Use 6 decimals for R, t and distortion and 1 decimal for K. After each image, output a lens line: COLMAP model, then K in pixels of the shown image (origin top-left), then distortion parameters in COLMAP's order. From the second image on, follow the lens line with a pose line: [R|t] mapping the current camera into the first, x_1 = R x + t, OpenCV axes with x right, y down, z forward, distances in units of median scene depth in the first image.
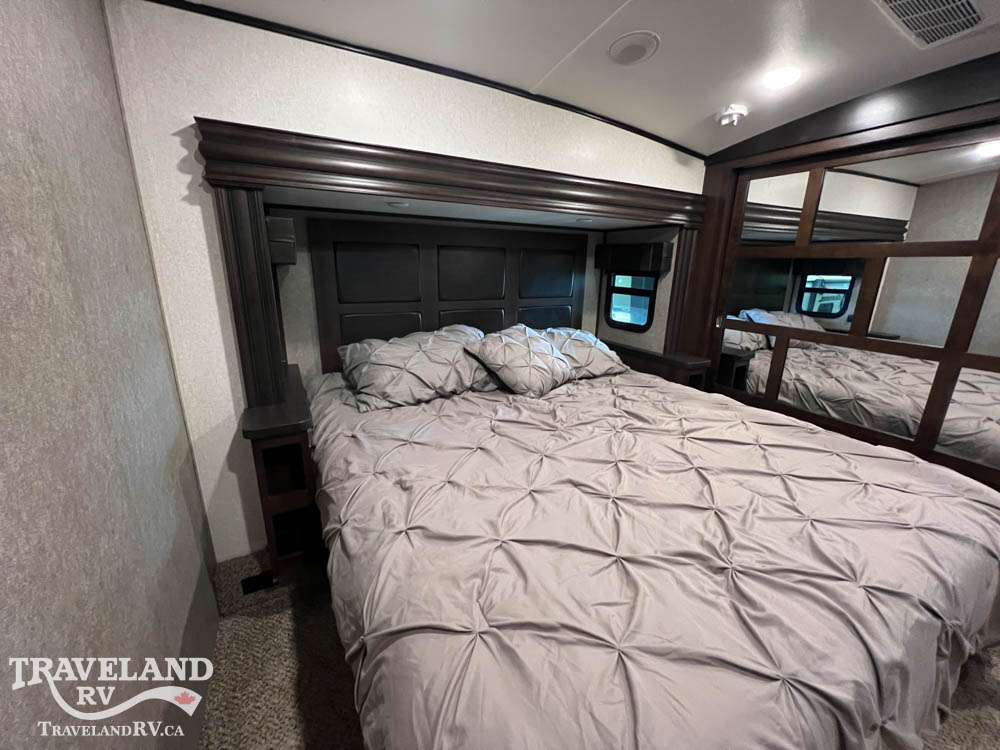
lens RADIAL K [[399.0, 0, 499.8], [0, 399.0, 374.4], [0, 0, 1]] dist [0.000608, -0.000309]
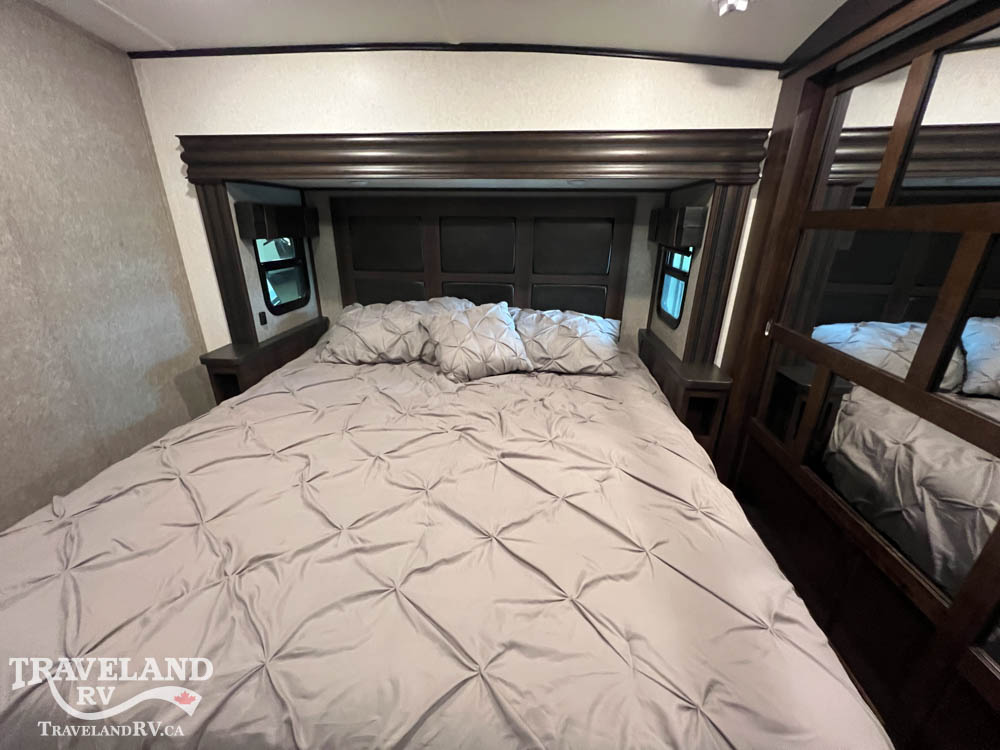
lens RADIAL K [[399.0, 0, 501.0], [0, 399.0, 373.2], [0, 0, 1]] dist [0.000608, -0.000309]
pose [[0.822782, 0.190797, -0.535375, 0.666610], [-0.145464, 0.981287, 0.126158, -0.092634], [0.549427, -0.025923, 0.835139, 0.248056]]
